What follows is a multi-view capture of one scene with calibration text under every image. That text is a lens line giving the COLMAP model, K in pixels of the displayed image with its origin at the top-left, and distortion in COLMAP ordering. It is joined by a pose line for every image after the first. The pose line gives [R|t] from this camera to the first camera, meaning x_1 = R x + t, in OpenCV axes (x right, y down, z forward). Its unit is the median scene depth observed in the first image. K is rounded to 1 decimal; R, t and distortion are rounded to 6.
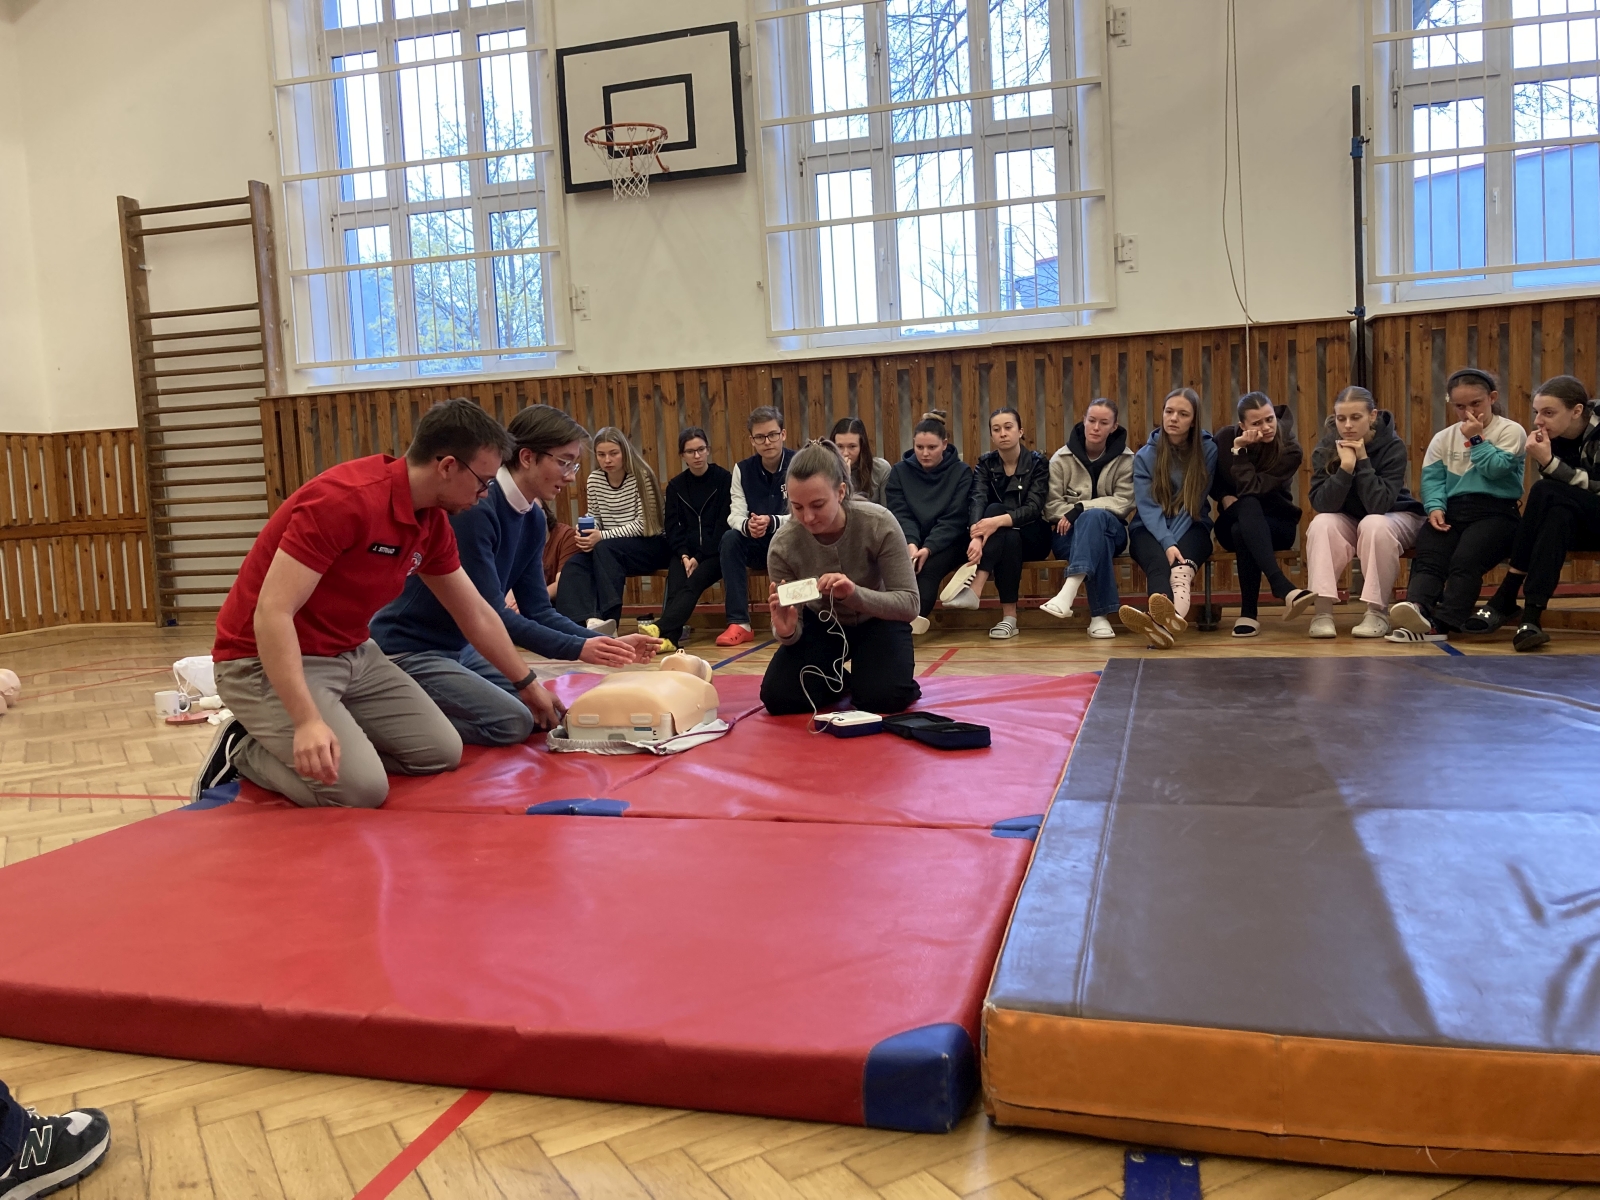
lens RADIAL K [[1318.5, 0, 788.2], [0, 1318.5, 578.7], [0, 0, 1]] dist [0.006821, 0.001009]
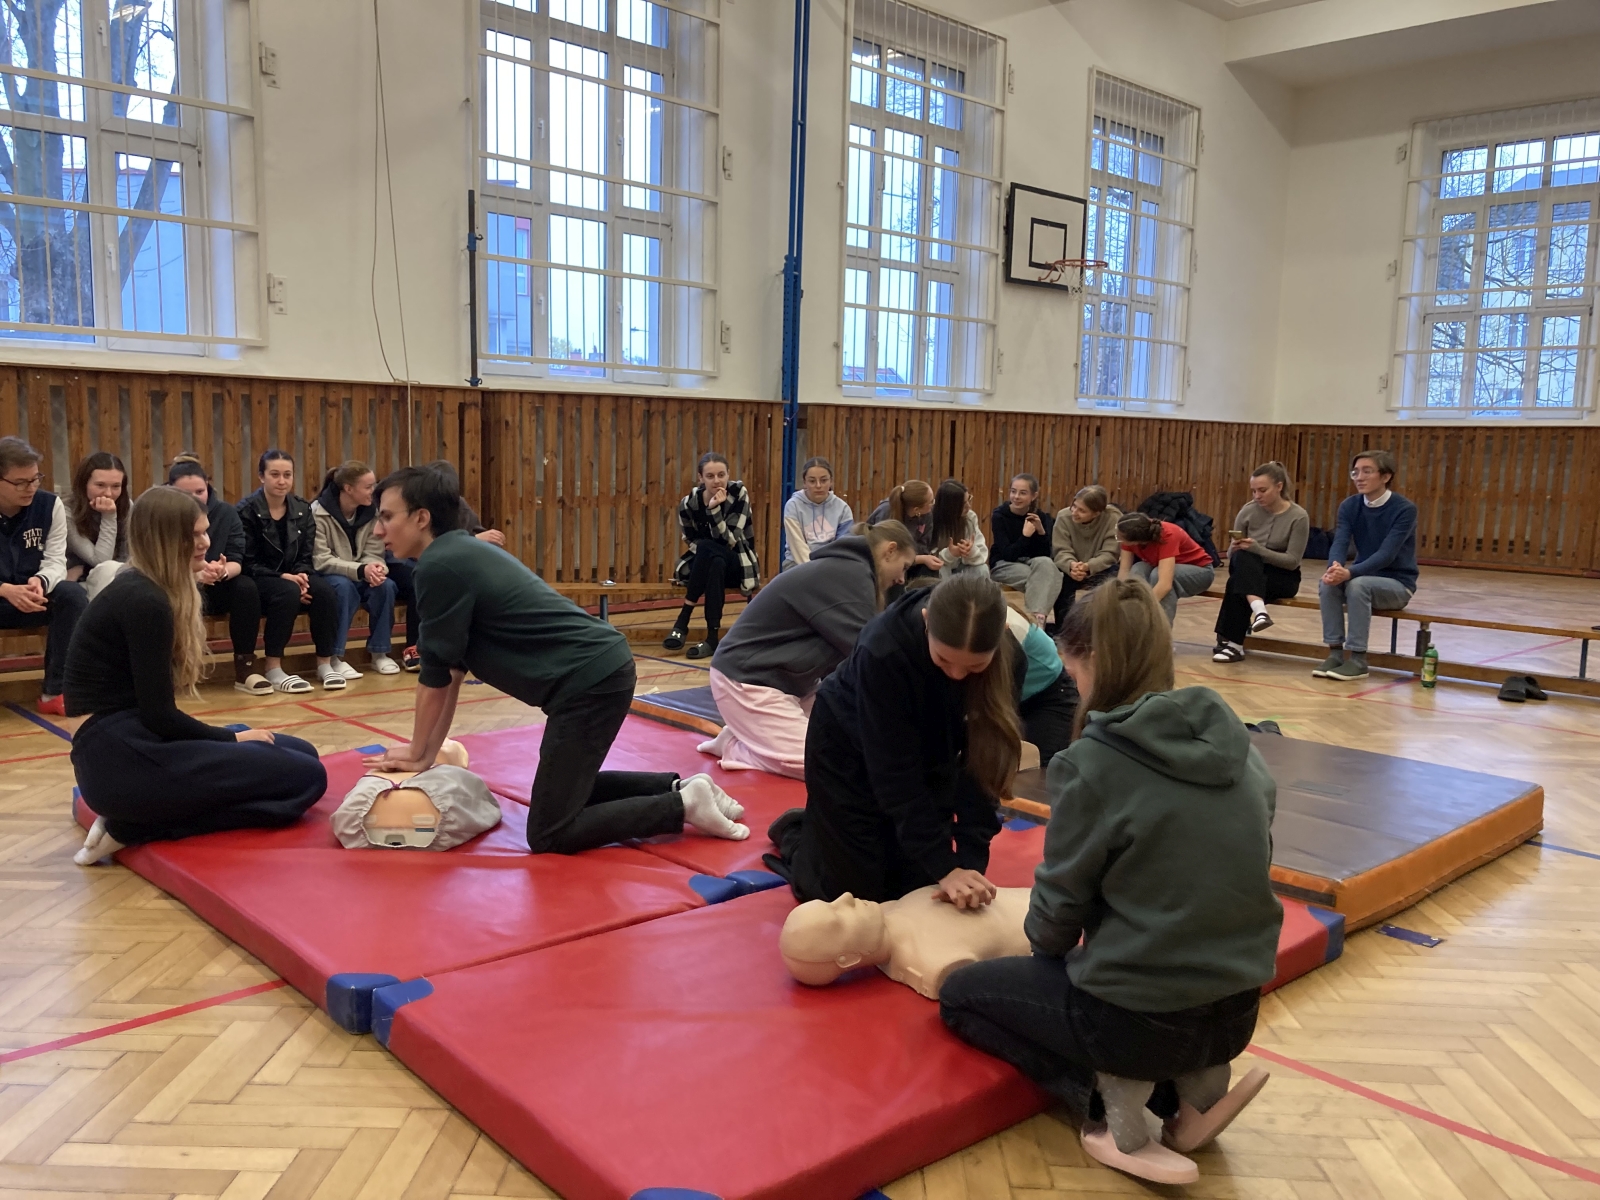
lens RADIAL K [[1318.5, 0, 764.3], [0, 1318.5, 605.9], [0, 0, 1]] dist [0.006821, 0.001009]
pose [[0.513005, -0.040790, 0.857416, -0.402980], [0.023816, 0.999162, 0.033284, -0.031526], [-0.858055, 0.003346, 0.513547, 0.153877]]
